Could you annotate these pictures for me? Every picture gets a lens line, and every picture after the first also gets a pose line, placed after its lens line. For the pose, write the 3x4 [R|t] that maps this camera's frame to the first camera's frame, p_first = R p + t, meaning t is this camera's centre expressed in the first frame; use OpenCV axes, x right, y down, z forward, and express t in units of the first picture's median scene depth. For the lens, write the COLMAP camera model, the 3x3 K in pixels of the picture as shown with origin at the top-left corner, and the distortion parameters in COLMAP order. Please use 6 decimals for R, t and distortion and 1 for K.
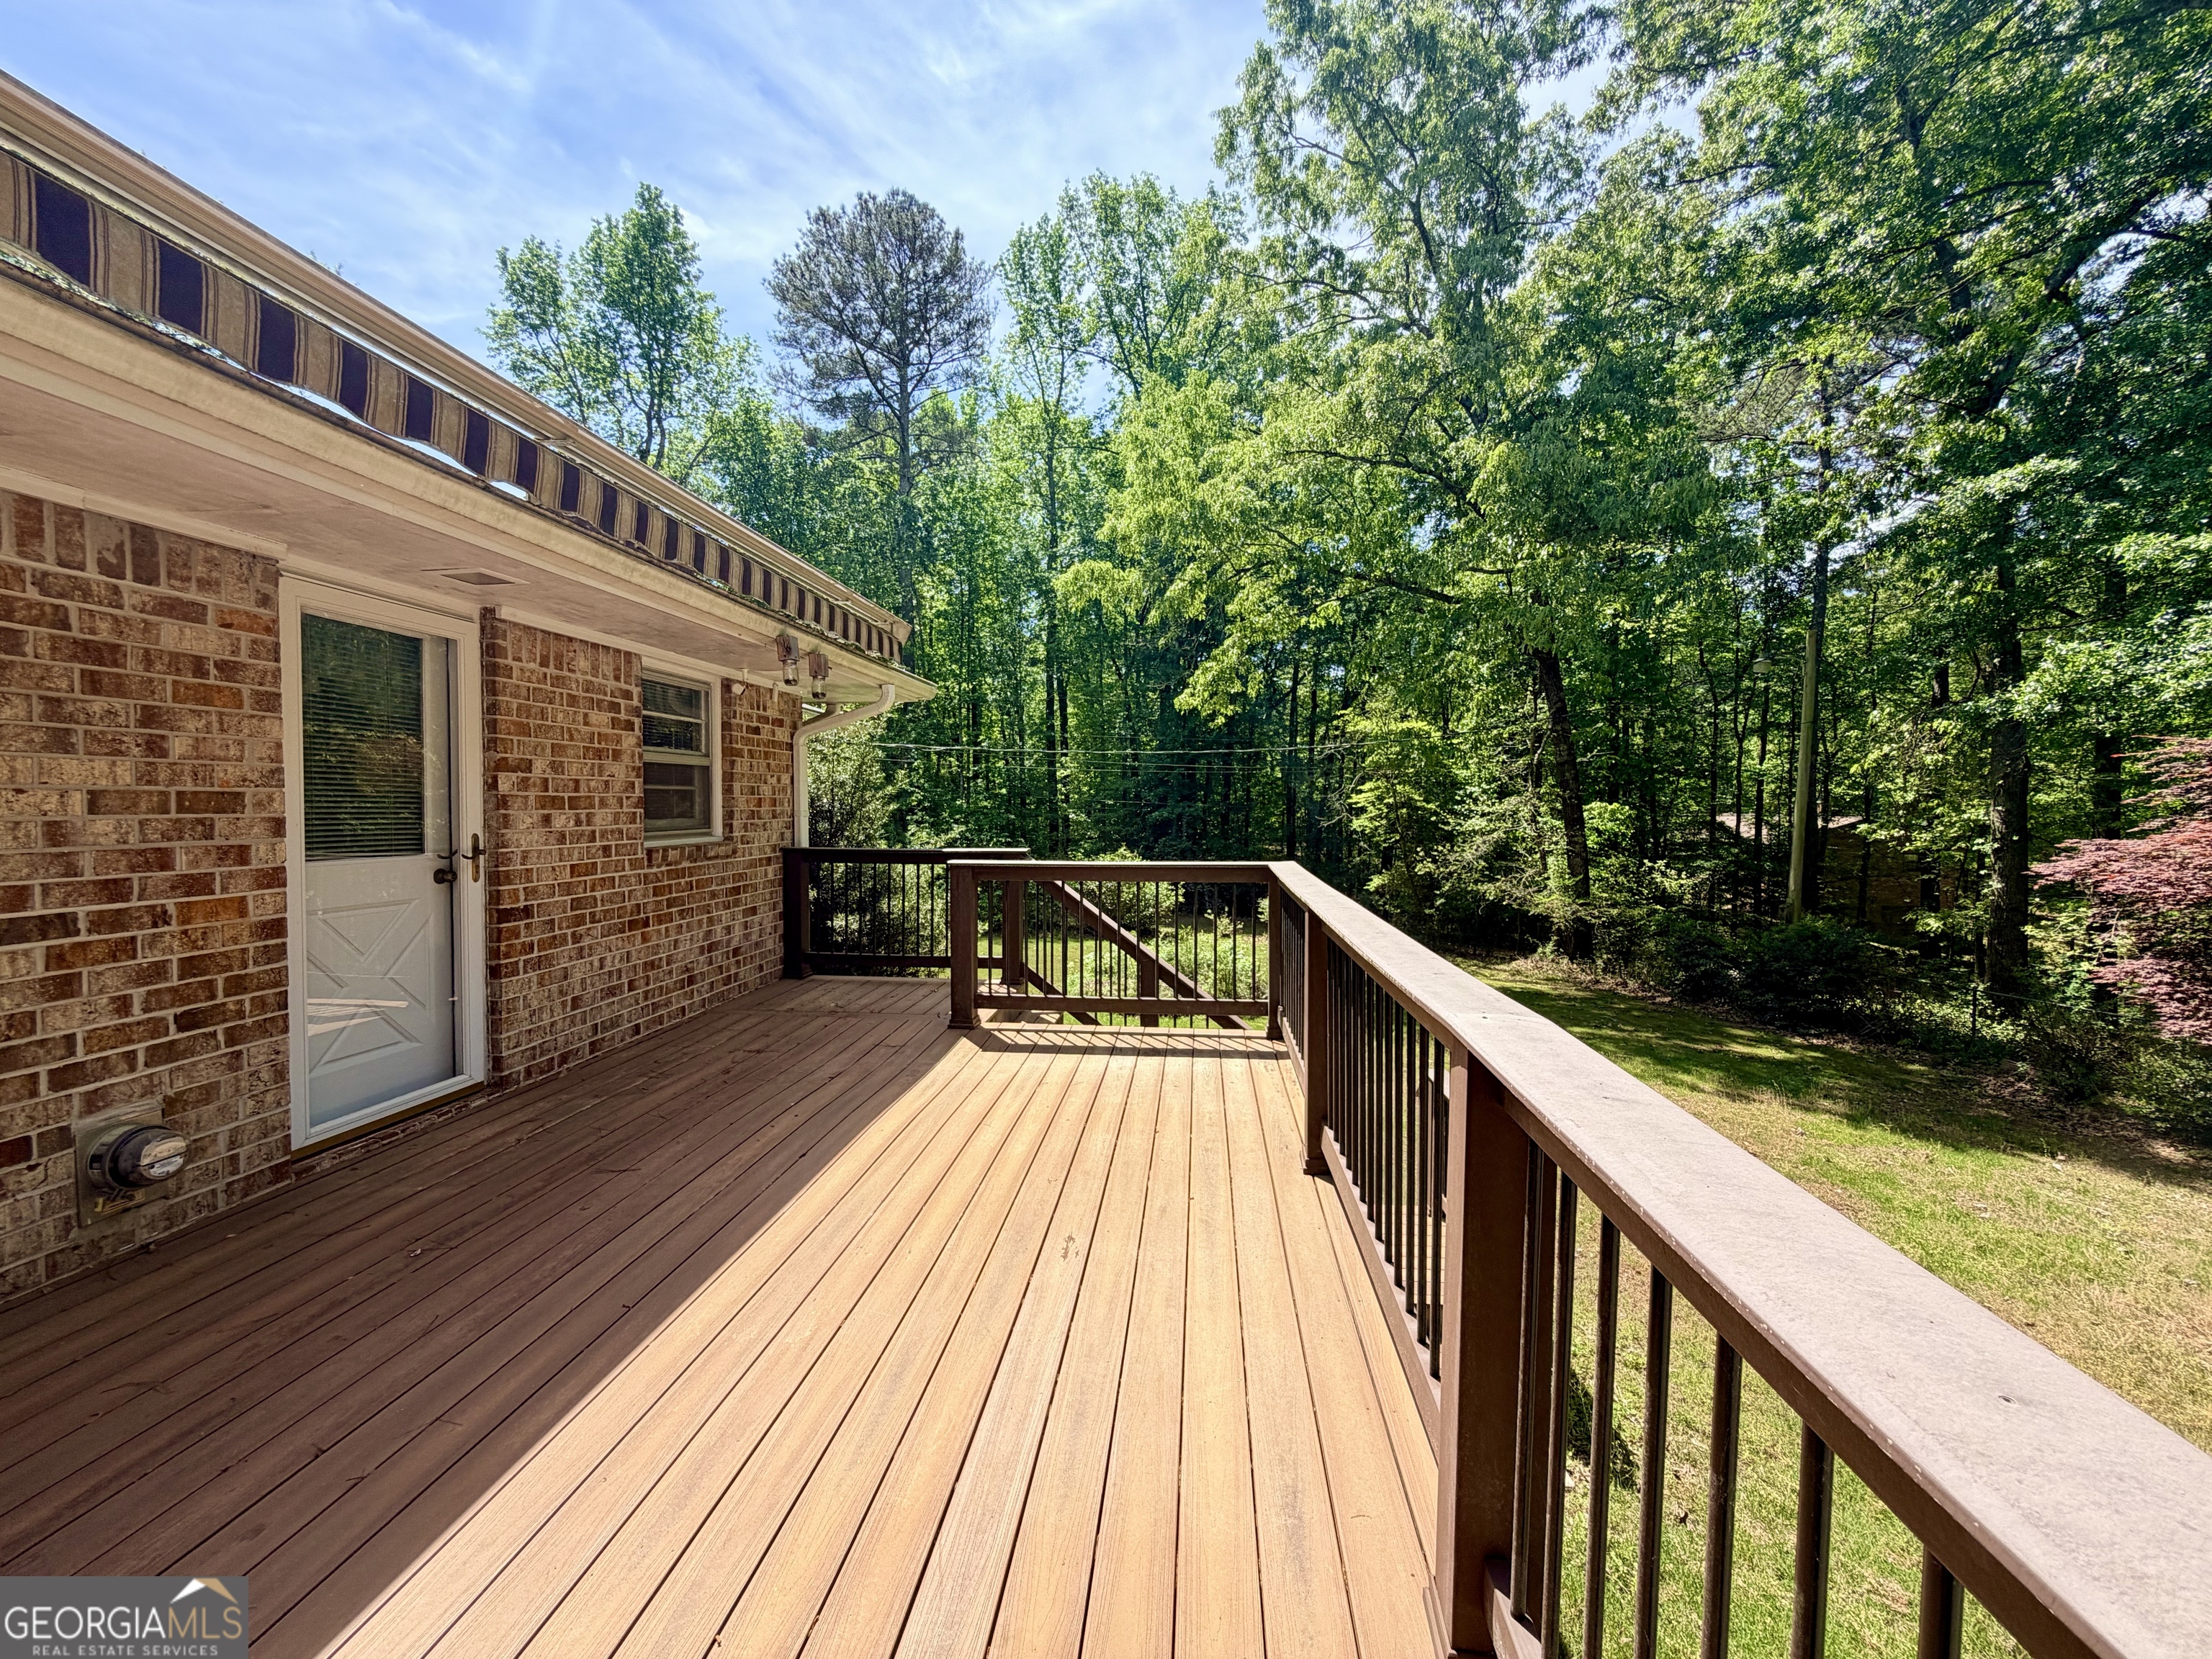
lens RADIAL K [[881.5, 0, 1115.9], [0, 881.5, 829.2], [0, 0, 1]] dist [0.000387, -0.000516]
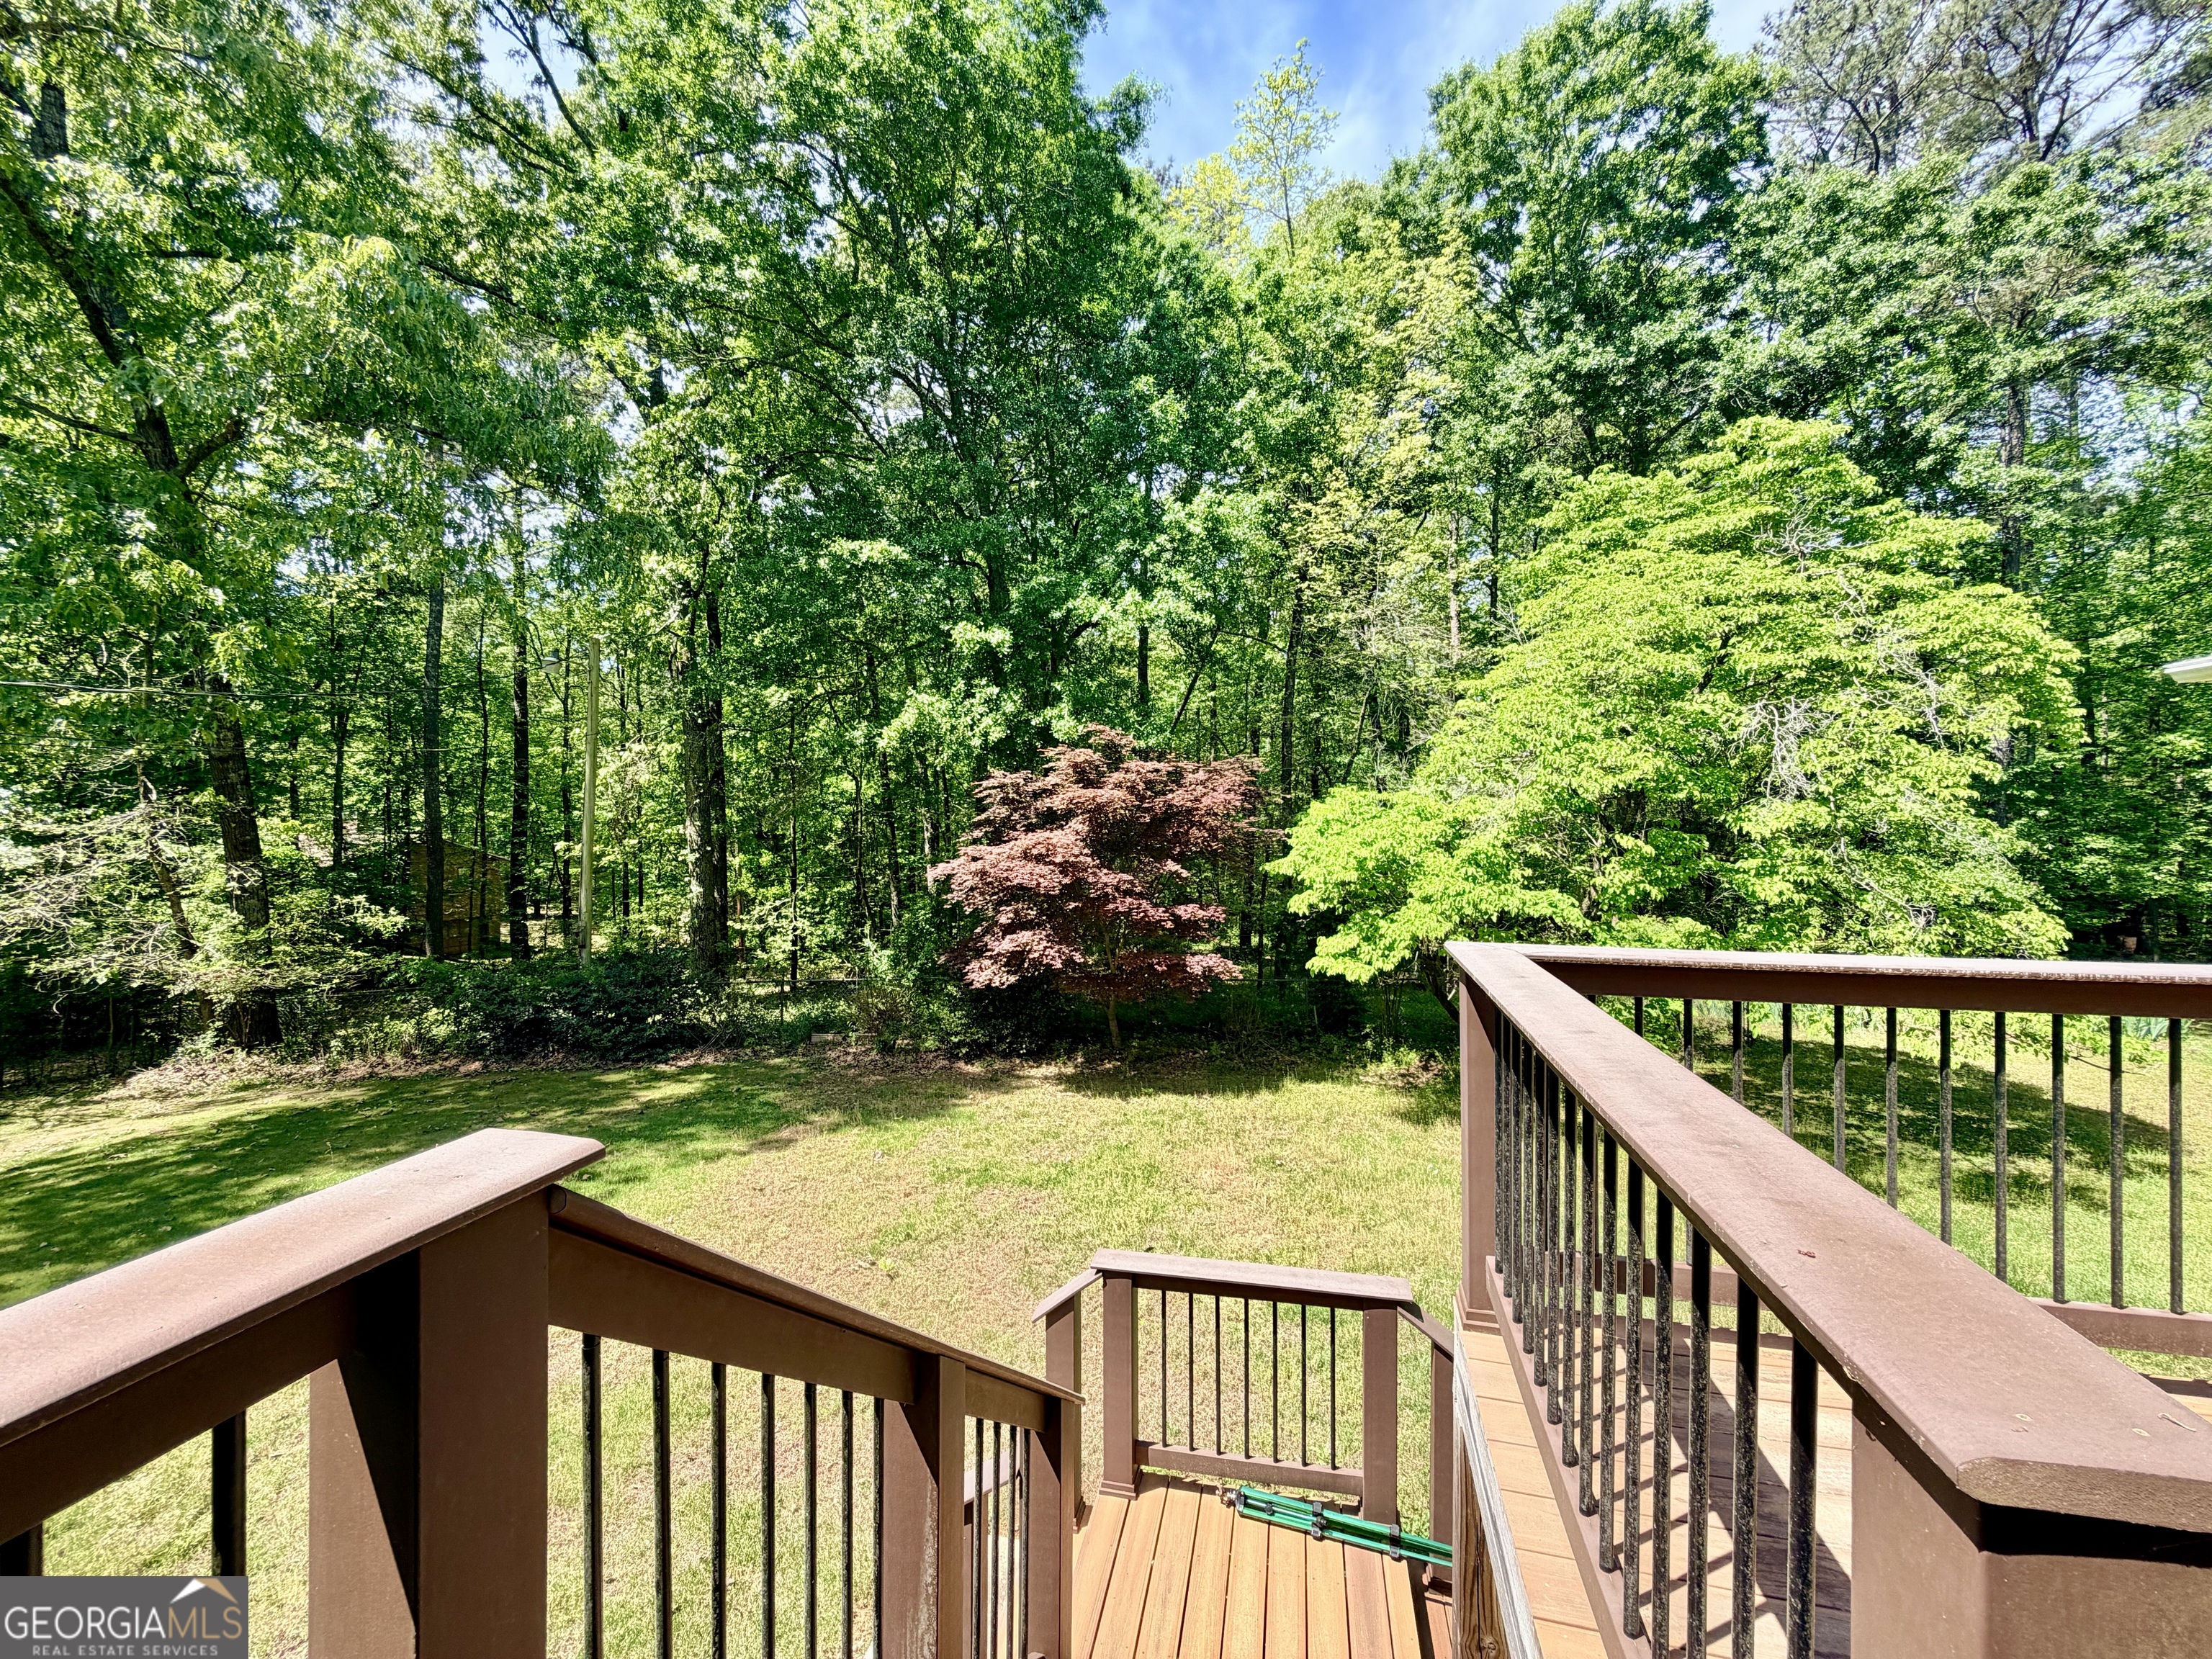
lens RADIAL K [[881.5, 0, 1115.9], [0, 881.5, 829.2], [0, 0, 1]] dist [0.000387, -0.000516]
pose [[0.125785, -0.010968, 0.991997, -0.090133], [0.028532, 0.999565, 0.007434, -0.010033], [-0.991647, 0.027368, 0.126043, 0.332754]]
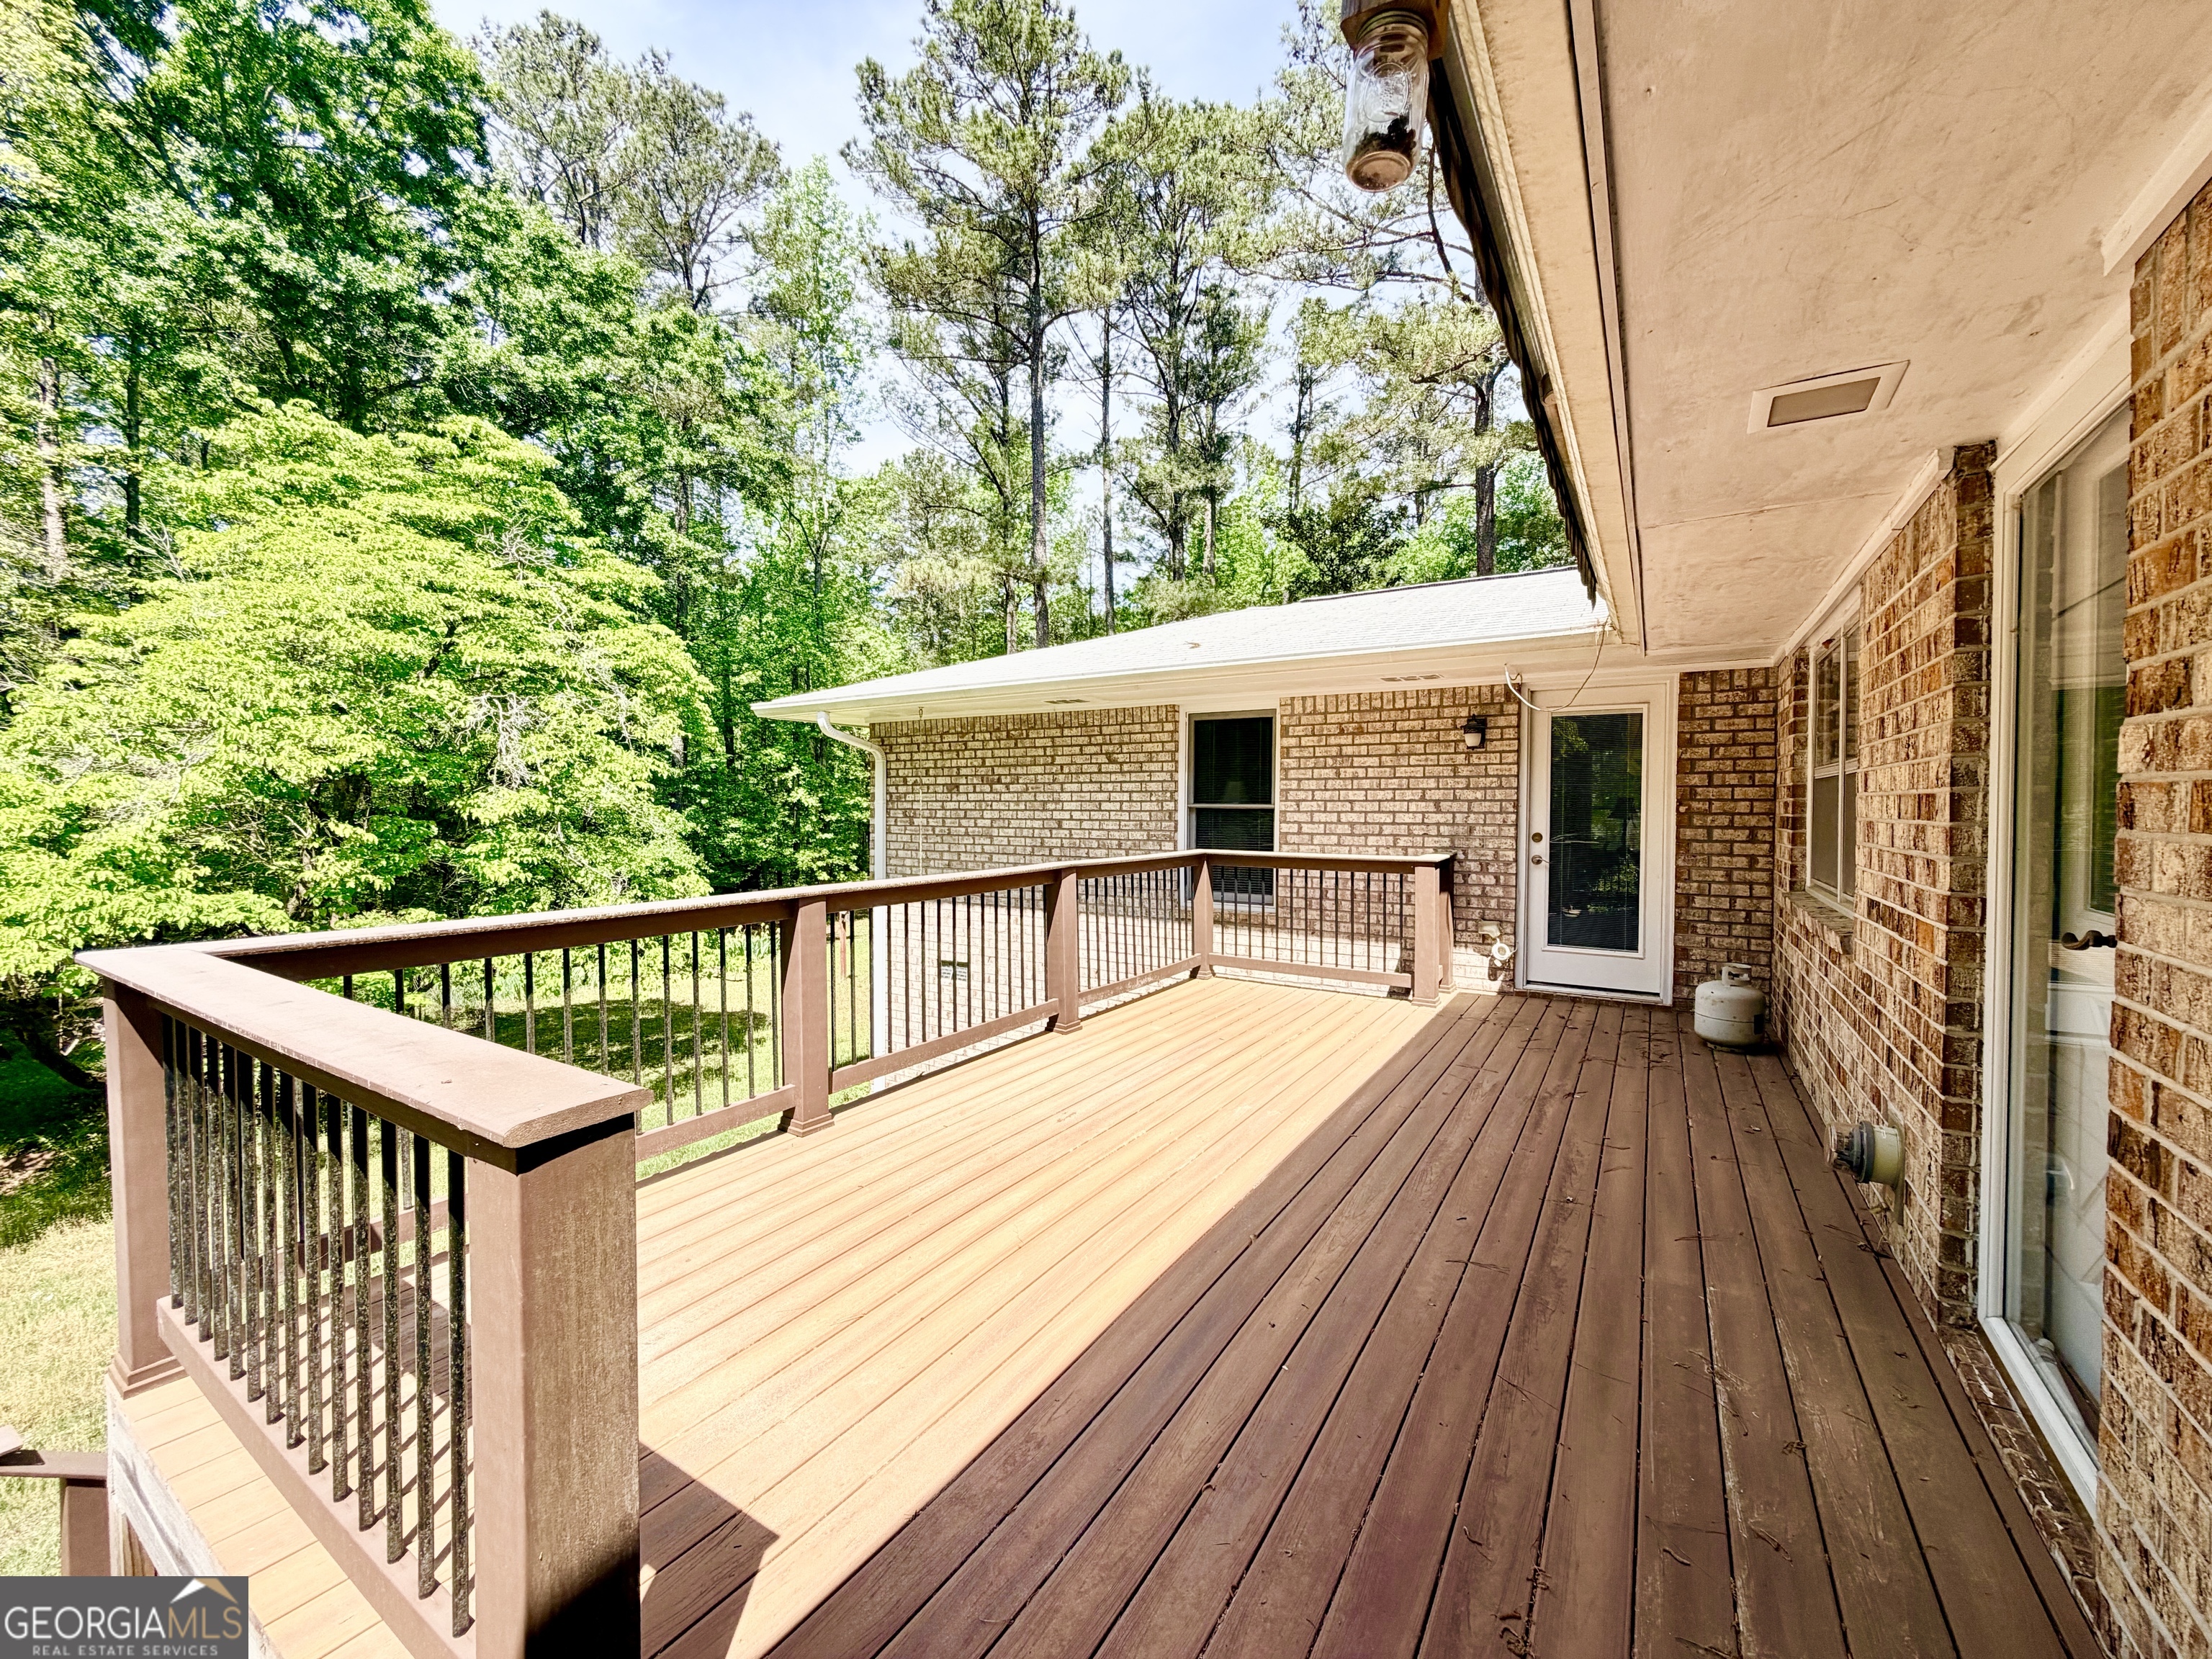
lens RADIAL K [[881.5, 0, 1115.9], [0, 881.5, 829.2], [0, 0, 1]] dist [0.000387, -0.000516]
pose [[-0.897614, -0.012111, 0.440616, -0.114683], [0.011325, 0.998659, 0.050519, -0.009907], [-0.440637, 0.050336, -0.896273, 0.340591]]
